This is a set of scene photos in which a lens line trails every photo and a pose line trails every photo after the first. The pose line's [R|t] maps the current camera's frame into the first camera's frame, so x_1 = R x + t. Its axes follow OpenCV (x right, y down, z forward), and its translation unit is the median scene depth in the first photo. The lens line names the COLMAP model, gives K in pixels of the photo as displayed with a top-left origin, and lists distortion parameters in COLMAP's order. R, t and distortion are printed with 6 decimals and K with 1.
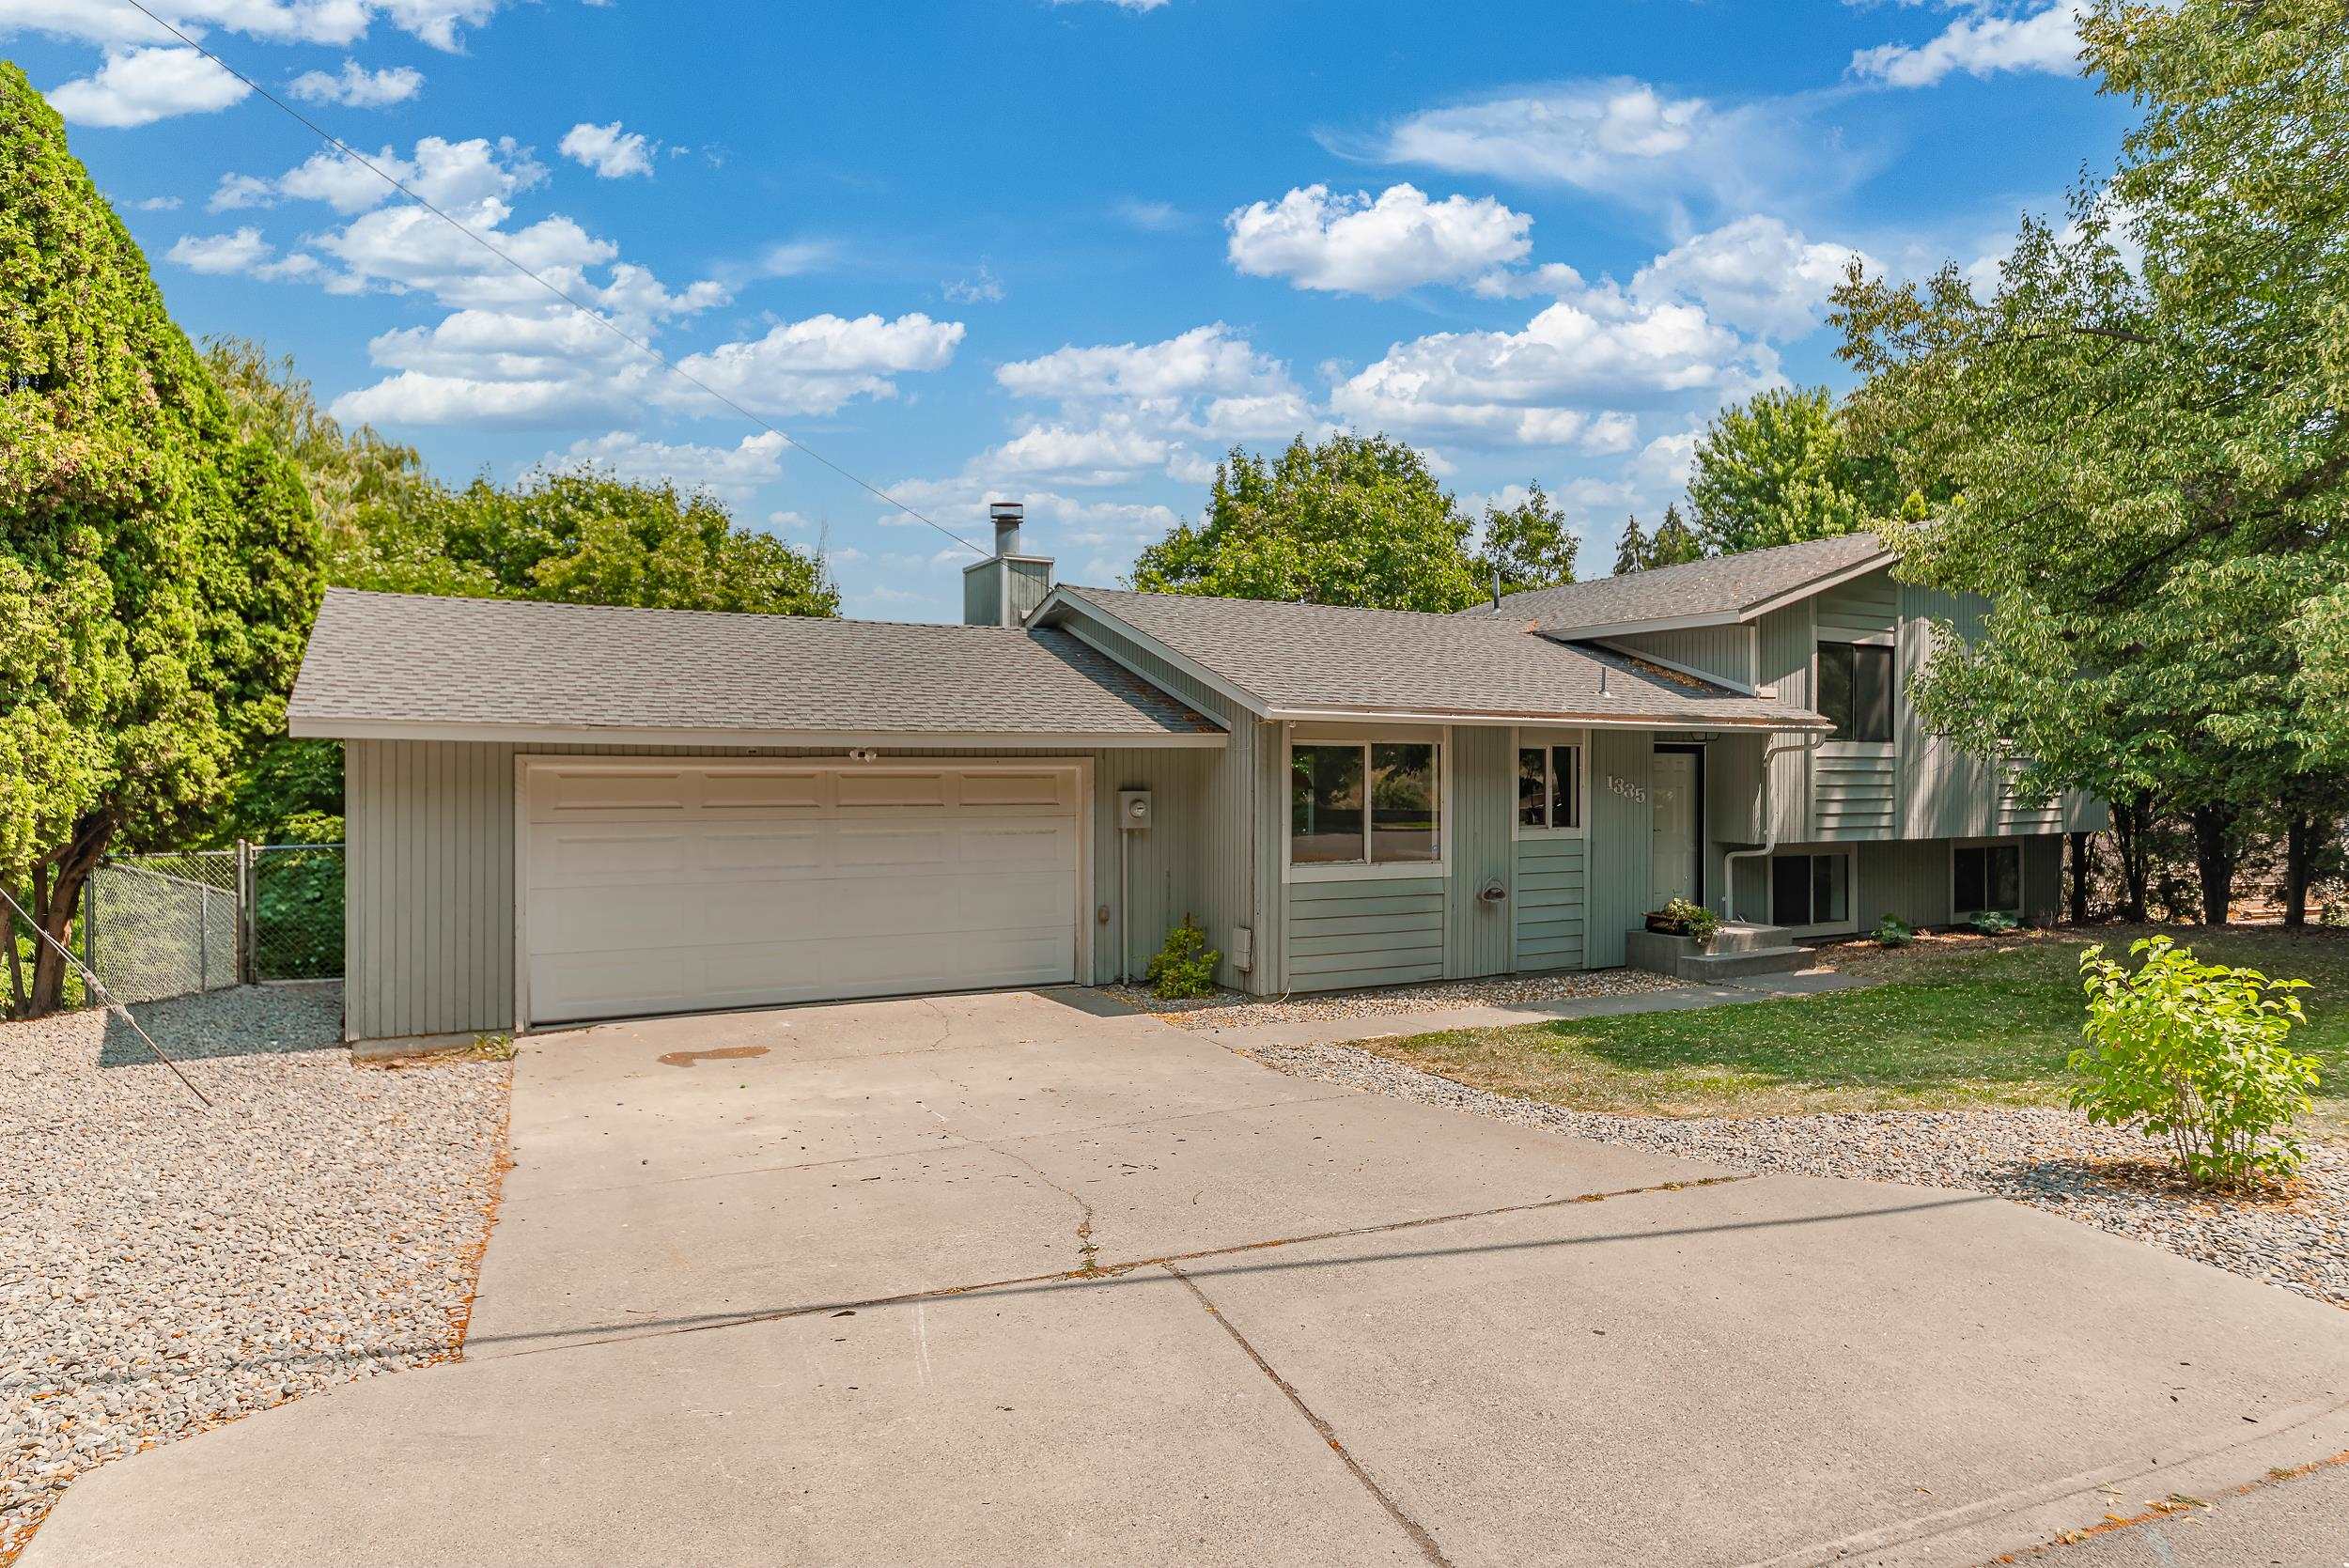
lens RADIAL K [[1414.6, 0, 1174.5], [0, 1414.6, 784.0], [0, 0, 1]] dist [0.000835, -0.001262]
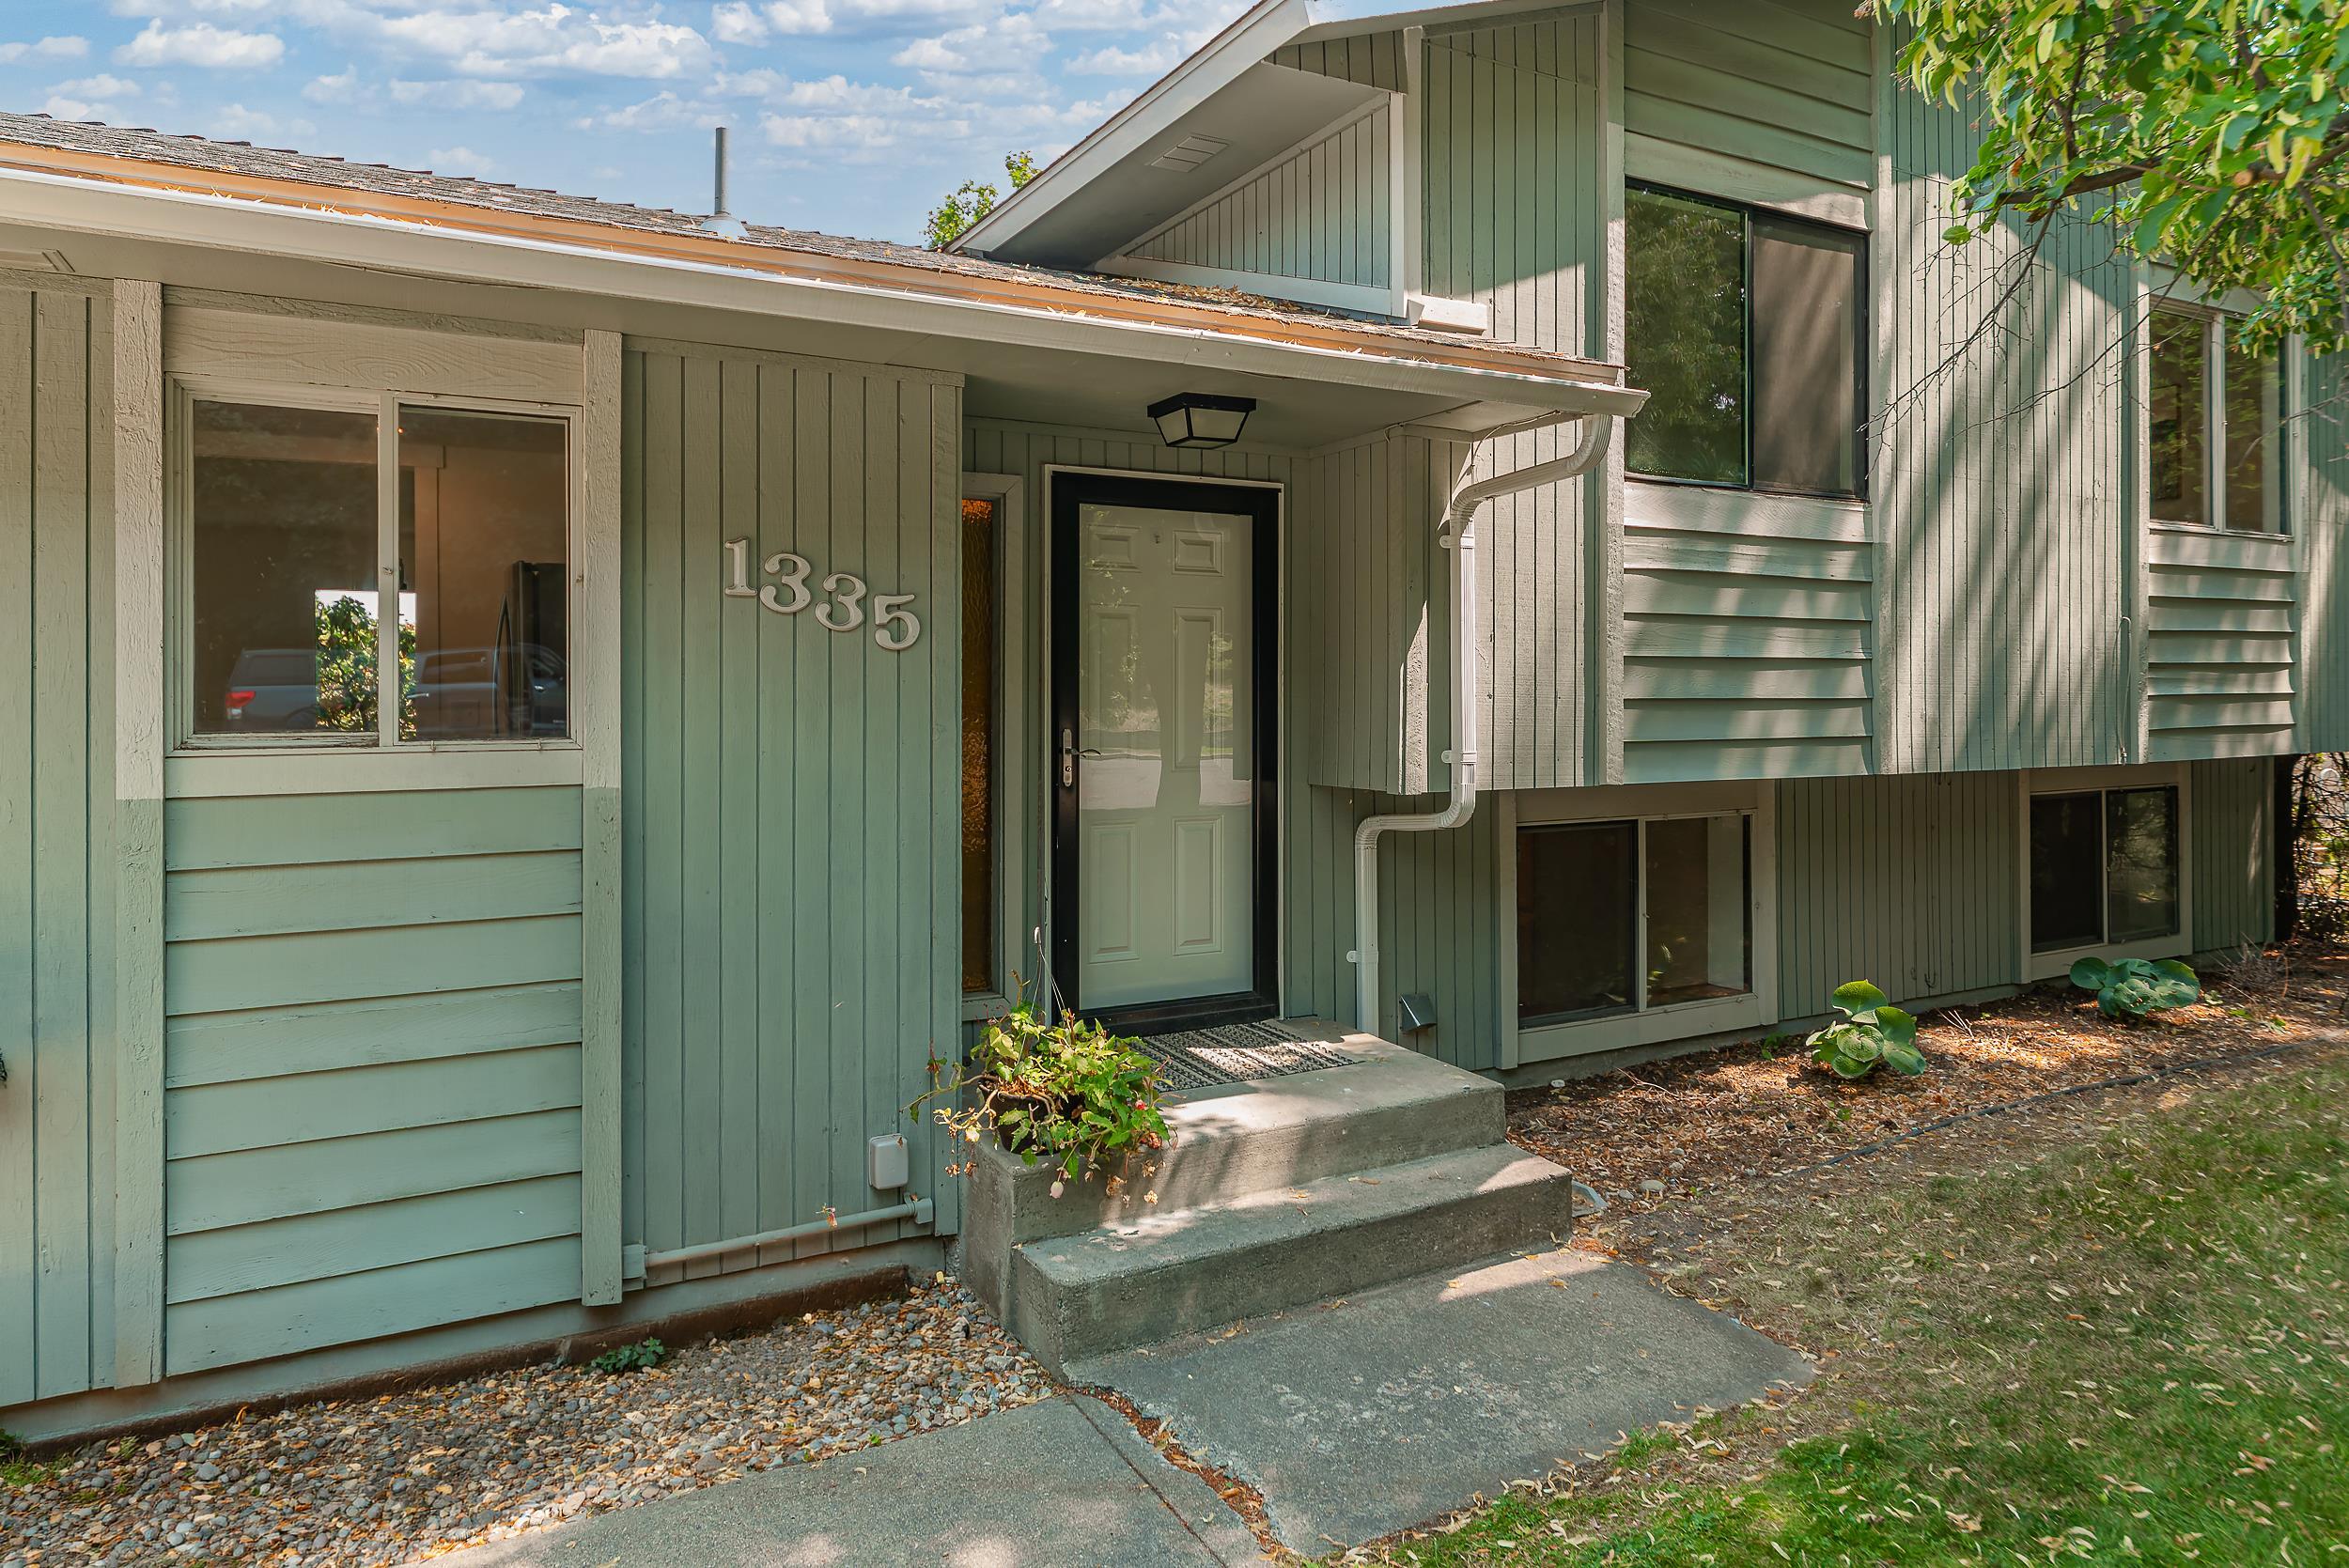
lens RADIAL K [[1420.7, 0, 1174.6], [0, 1420.7, 698.7], [0, 0, 1]] dist [0.001190, -0.000198]
pose [[0.999881, -0.004198, -0.014853, 0.431152], [0.004118, 0.999977, -0.005412, 0.026986], [0.014875, 0.005350, 0.999875, 0.814531]]
